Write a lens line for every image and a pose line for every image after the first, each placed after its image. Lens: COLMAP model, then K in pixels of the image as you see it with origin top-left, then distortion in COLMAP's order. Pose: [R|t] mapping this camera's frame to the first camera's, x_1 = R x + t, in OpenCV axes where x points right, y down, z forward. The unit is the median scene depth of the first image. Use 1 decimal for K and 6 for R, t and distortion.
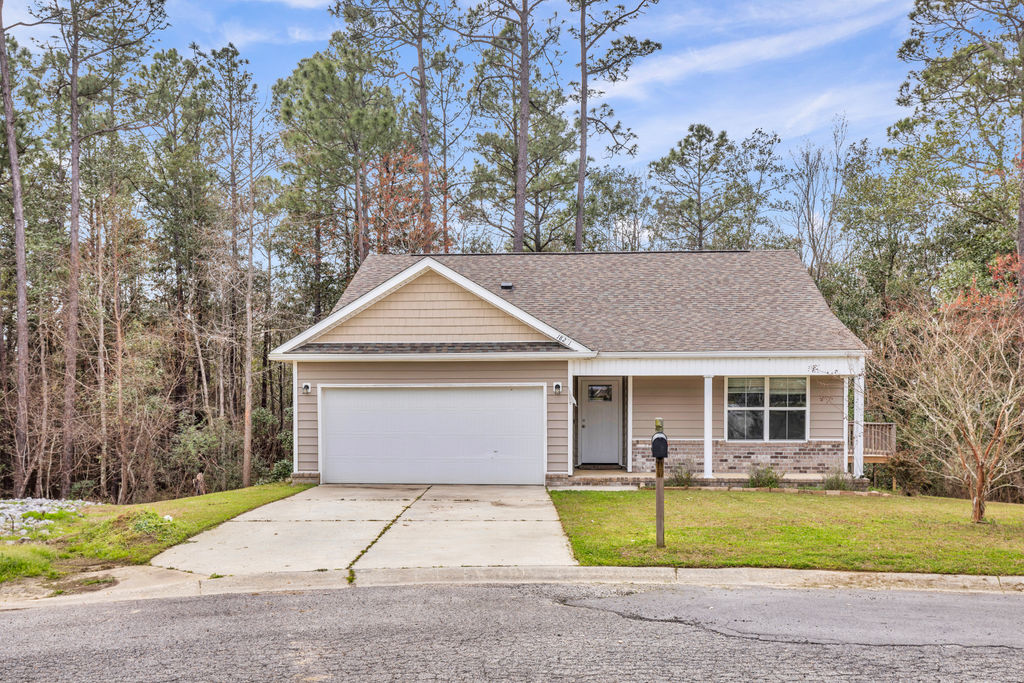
lens RADIAL K [[943.6, 0, 511.9], [0, 943.6, 383.3], [0, 0, 1]] dist [0.006948, -0.001808]
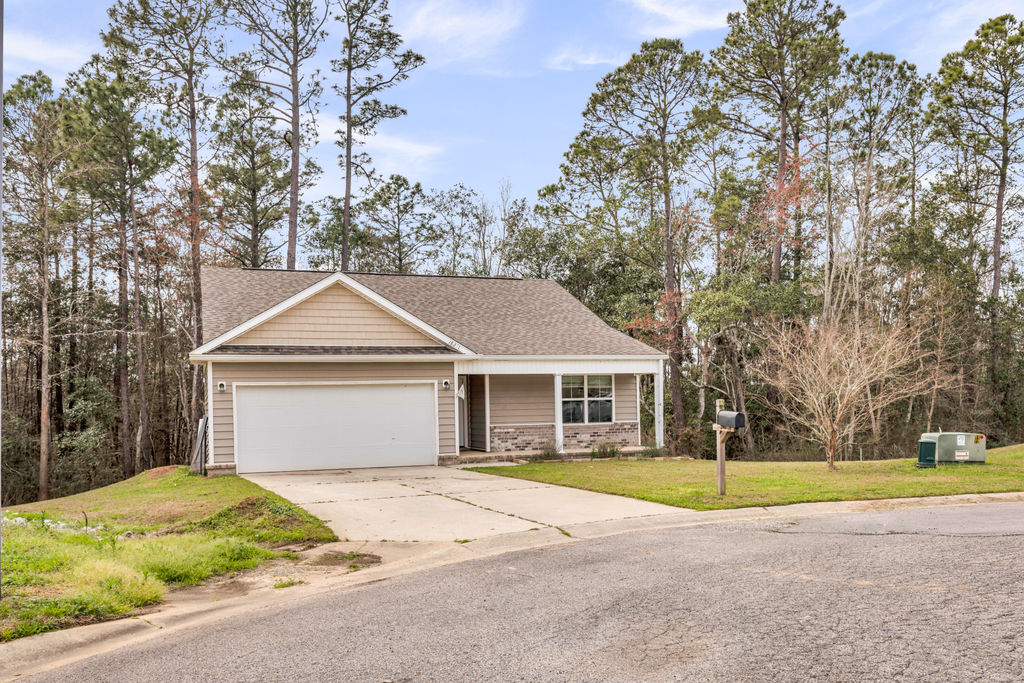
lens RADIAL K [[784.7, 0, 512.0], [0, 784.7, 341.5], [0, 0, 1]] dist [0.003134, 0.003308]
pose [[0.916561, 0.014428, 0.399634, -0.274663], [0.008057, 0.998480, -0.054526, 0.005712], [-0.399813, 0.053197, 0.915052, 0.036193]]
